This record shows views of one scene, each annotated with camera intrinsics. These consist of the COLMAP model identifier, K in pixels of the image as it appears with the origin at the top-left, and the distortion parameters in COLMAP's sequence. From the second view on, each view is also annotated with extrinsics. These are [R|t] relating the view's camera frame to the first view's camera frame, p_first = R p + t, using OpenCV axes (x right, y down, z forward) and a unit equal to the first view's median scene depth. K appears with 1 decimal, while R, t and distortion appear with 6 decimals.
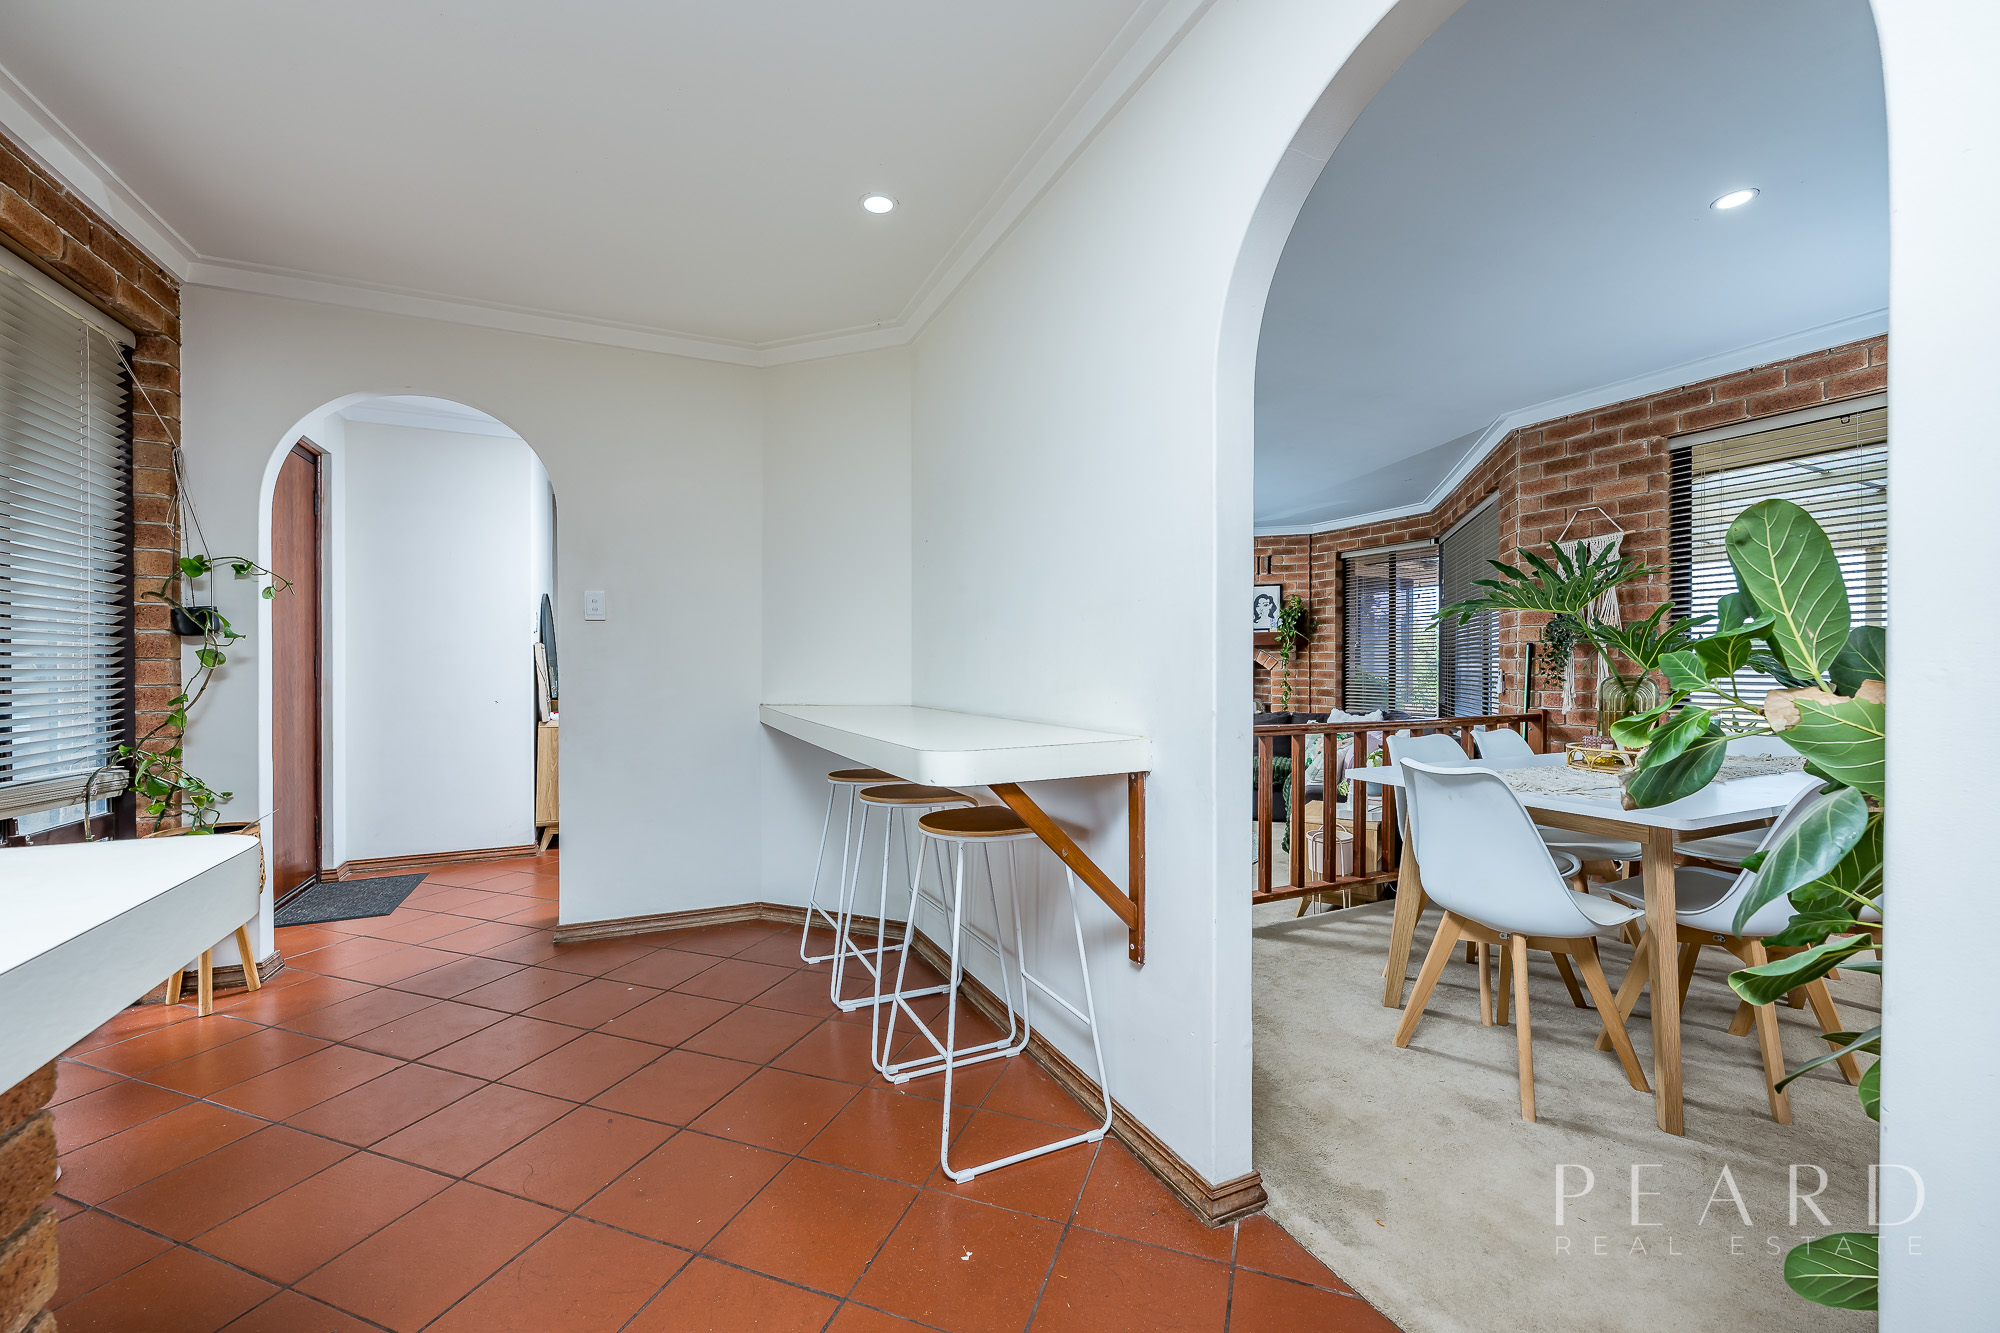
lens RADIAL K [[786.3, 0, 1003.8], [0, 786.3, 671.2], [0, 0, 1]] dist [0.002459, -0.000103]
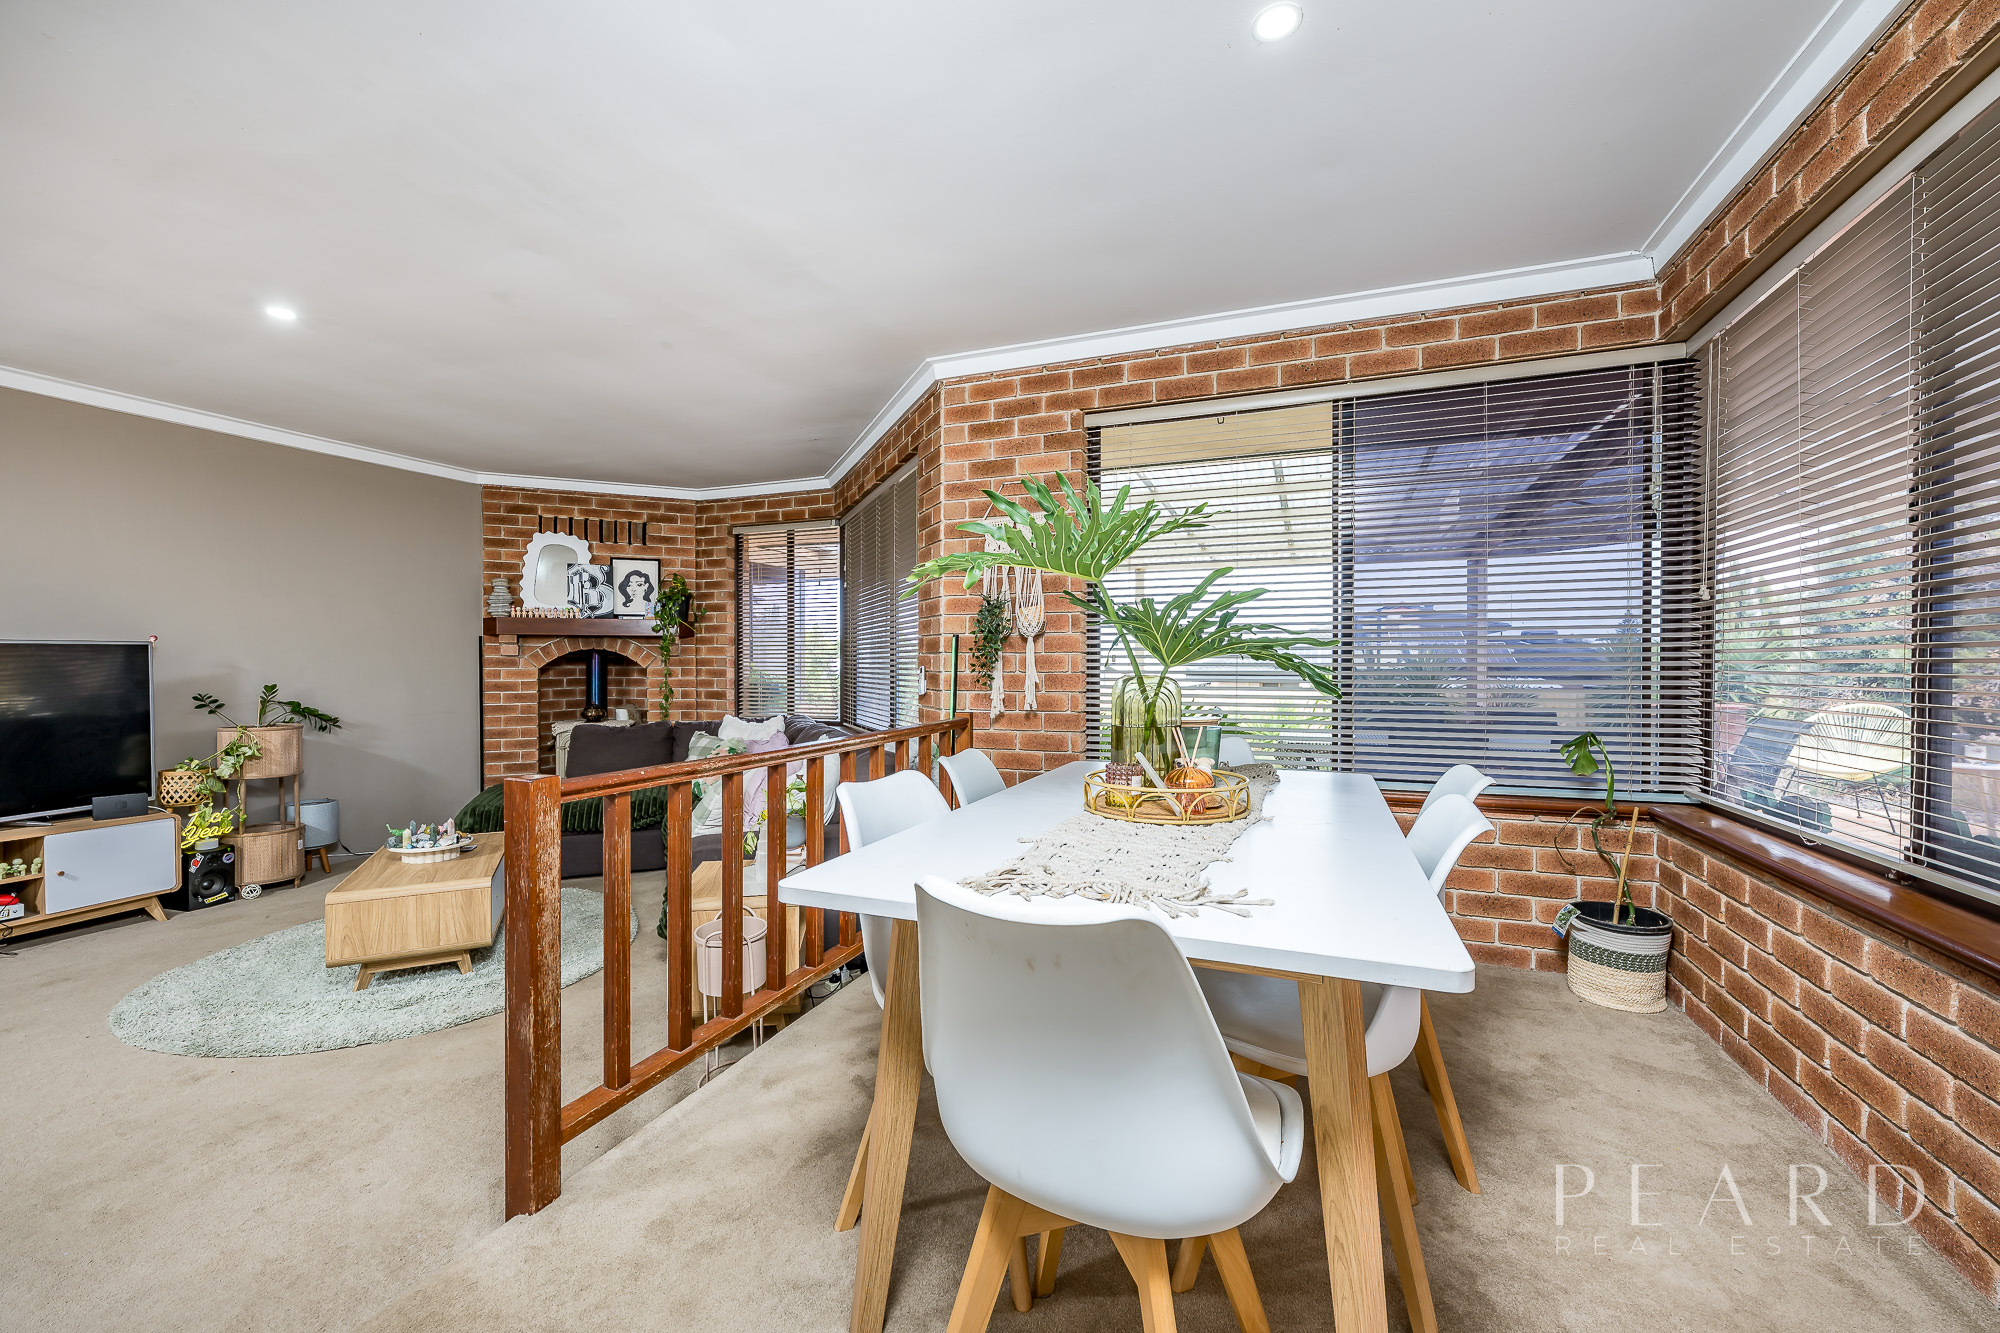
lens RADIAL K [[786.3, 0, 1004.5], [0, 786.3, 671.2], [0, 0, 1]] dist [0.002459, -0.000103]
pose [[0.735327, -0.009429, 0.677646, 0.085362], [0.006333, 0.999955, 0.007042, -0.001793], [-0.677682, -0.000887, 0.735354, 0.221650]]
